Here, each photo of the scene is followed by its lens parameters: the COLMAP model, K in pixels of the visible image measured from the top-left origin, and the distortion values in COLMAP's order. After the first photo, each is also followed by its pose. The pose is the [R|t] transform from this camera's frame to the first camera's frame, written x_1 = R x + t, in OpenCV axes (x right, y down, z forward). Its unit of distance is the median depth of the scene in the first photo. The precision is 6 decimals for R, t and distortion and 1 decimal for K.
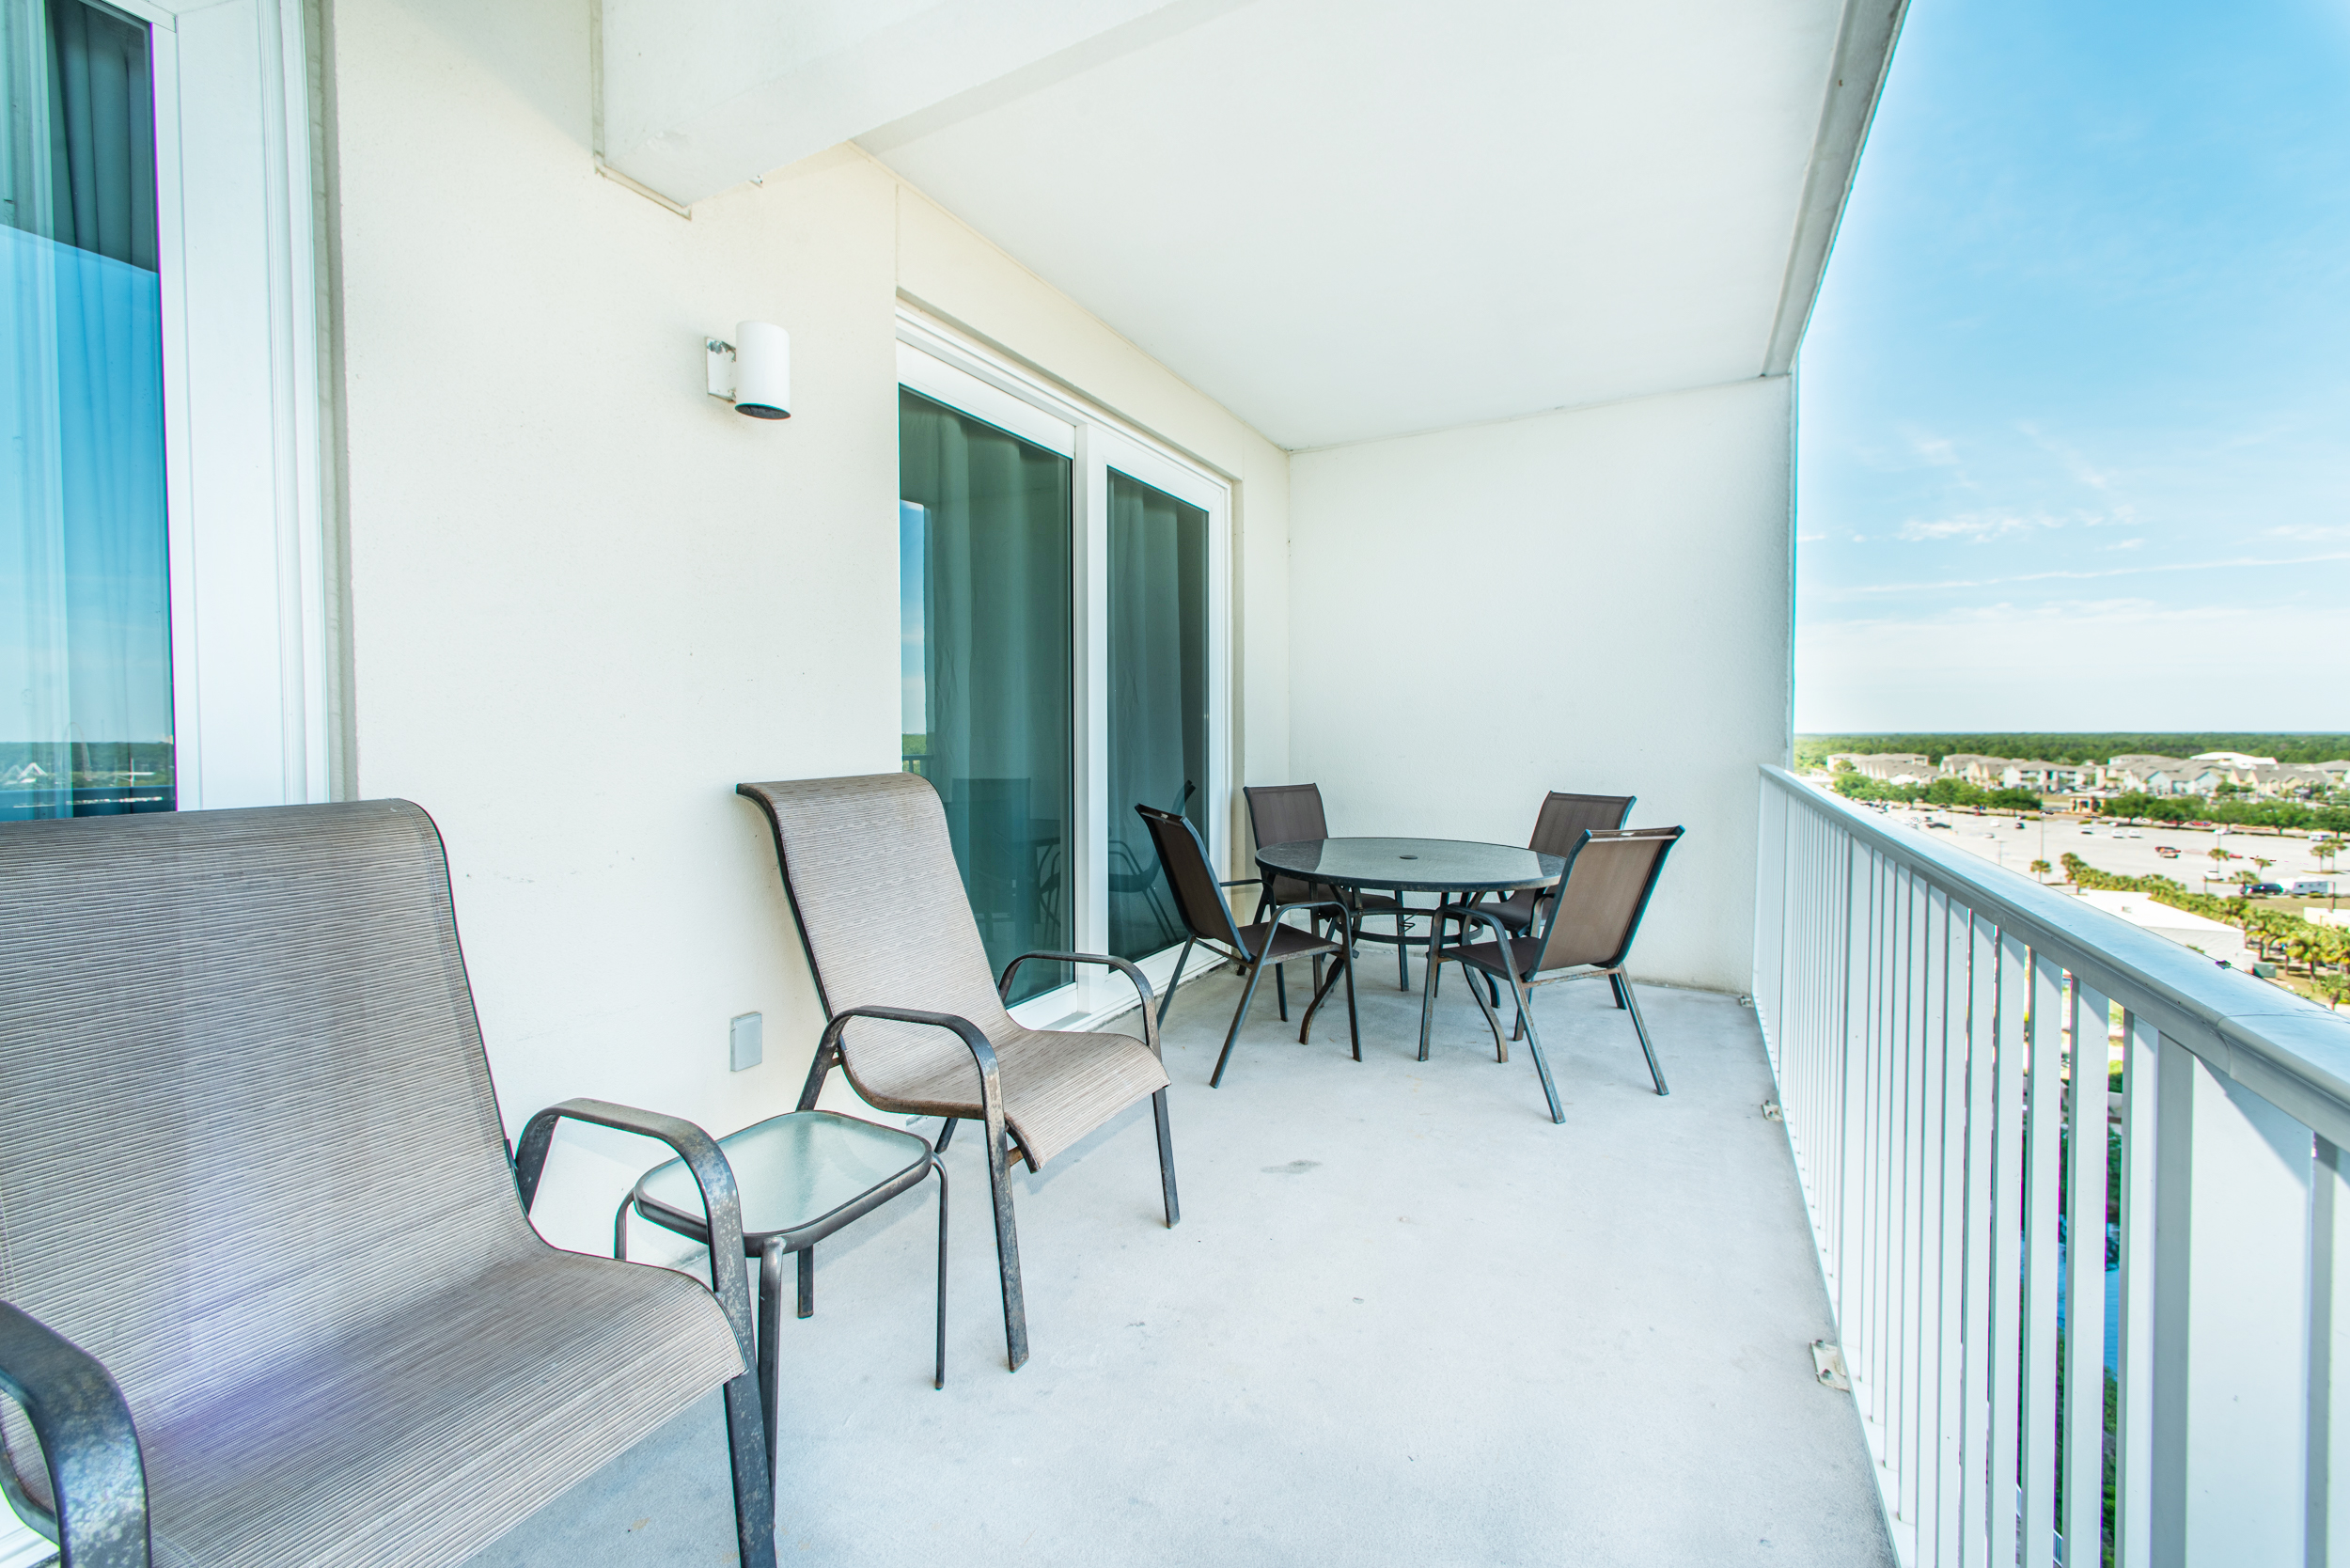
lens RADIAL K [[976.6, 0, 1180.8], [0, 976.6, 720.3], [0, 0, 1]] dist [0.010021, 0.000111]
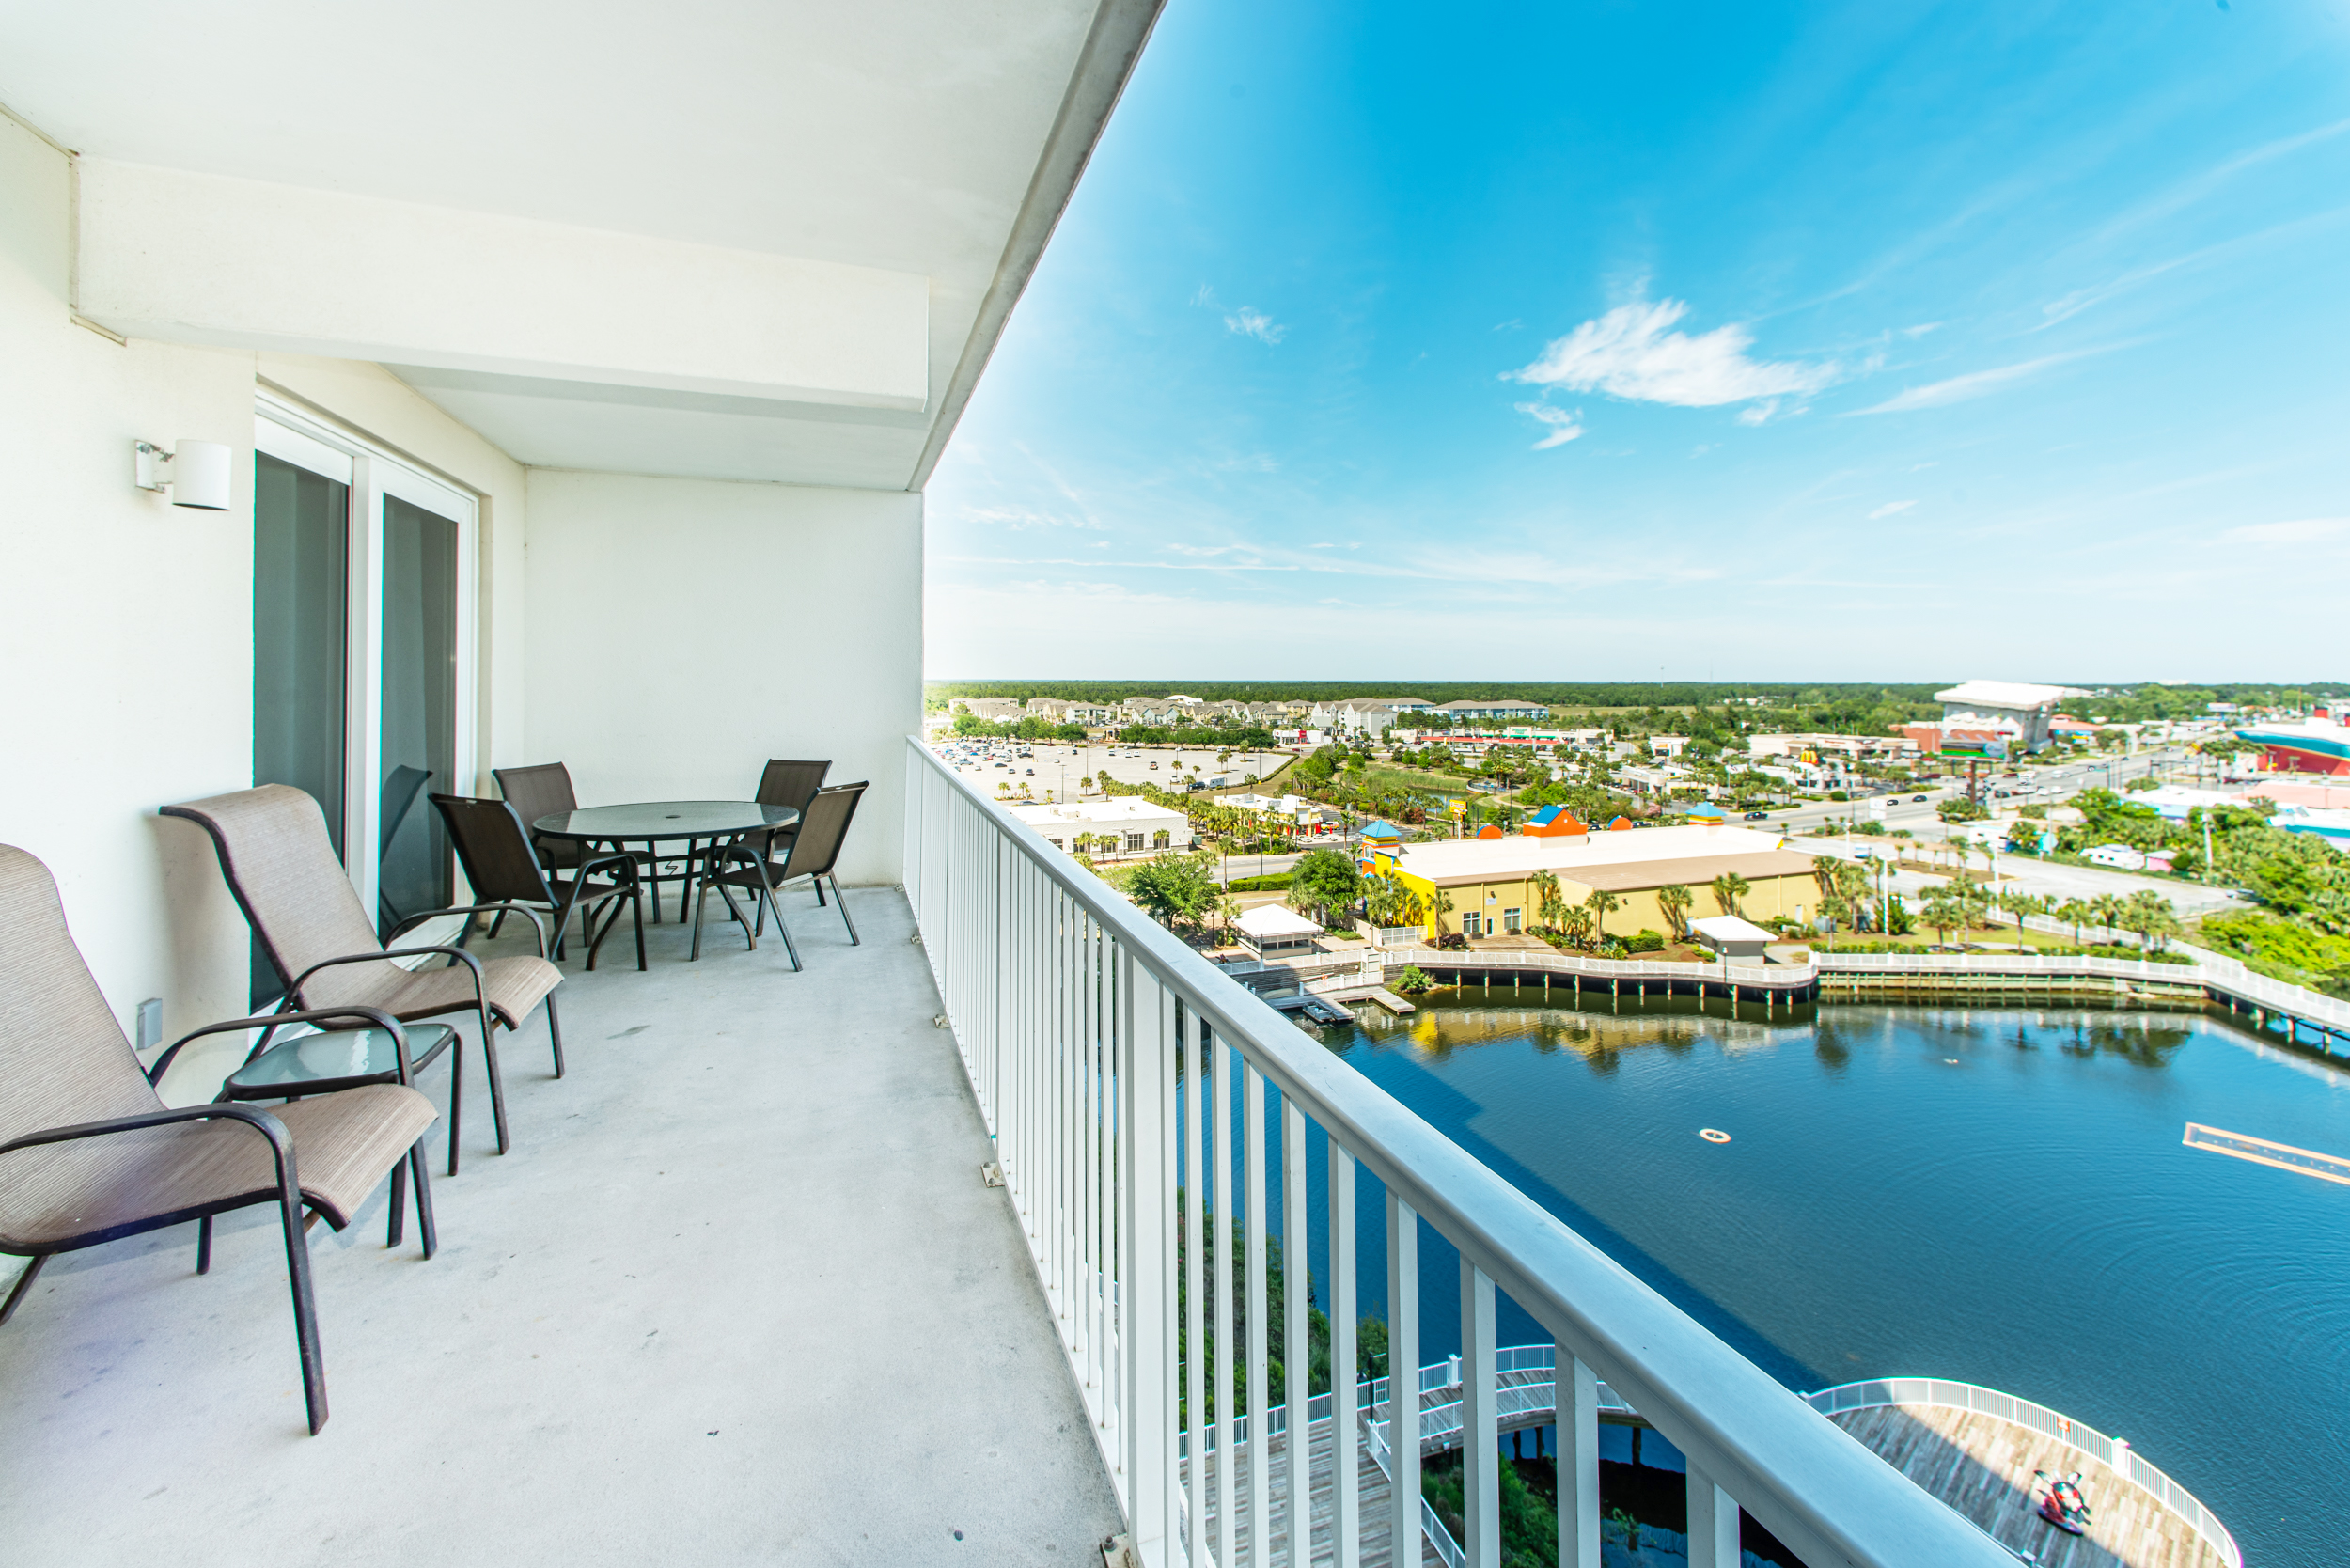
lens RADIAL K [[976.6, 0, 1180.8], [0, 976.6, 720.3], [0, 0, 1]] dist [0.010021, 0.000111]
pose [[0.685478, -0.028823, 0.727522, -0.273741], [-0.009139, 0.998797, 0.048181, -0.064286], [-0.728036, -0.039676, 0.684390, -0.430613]]
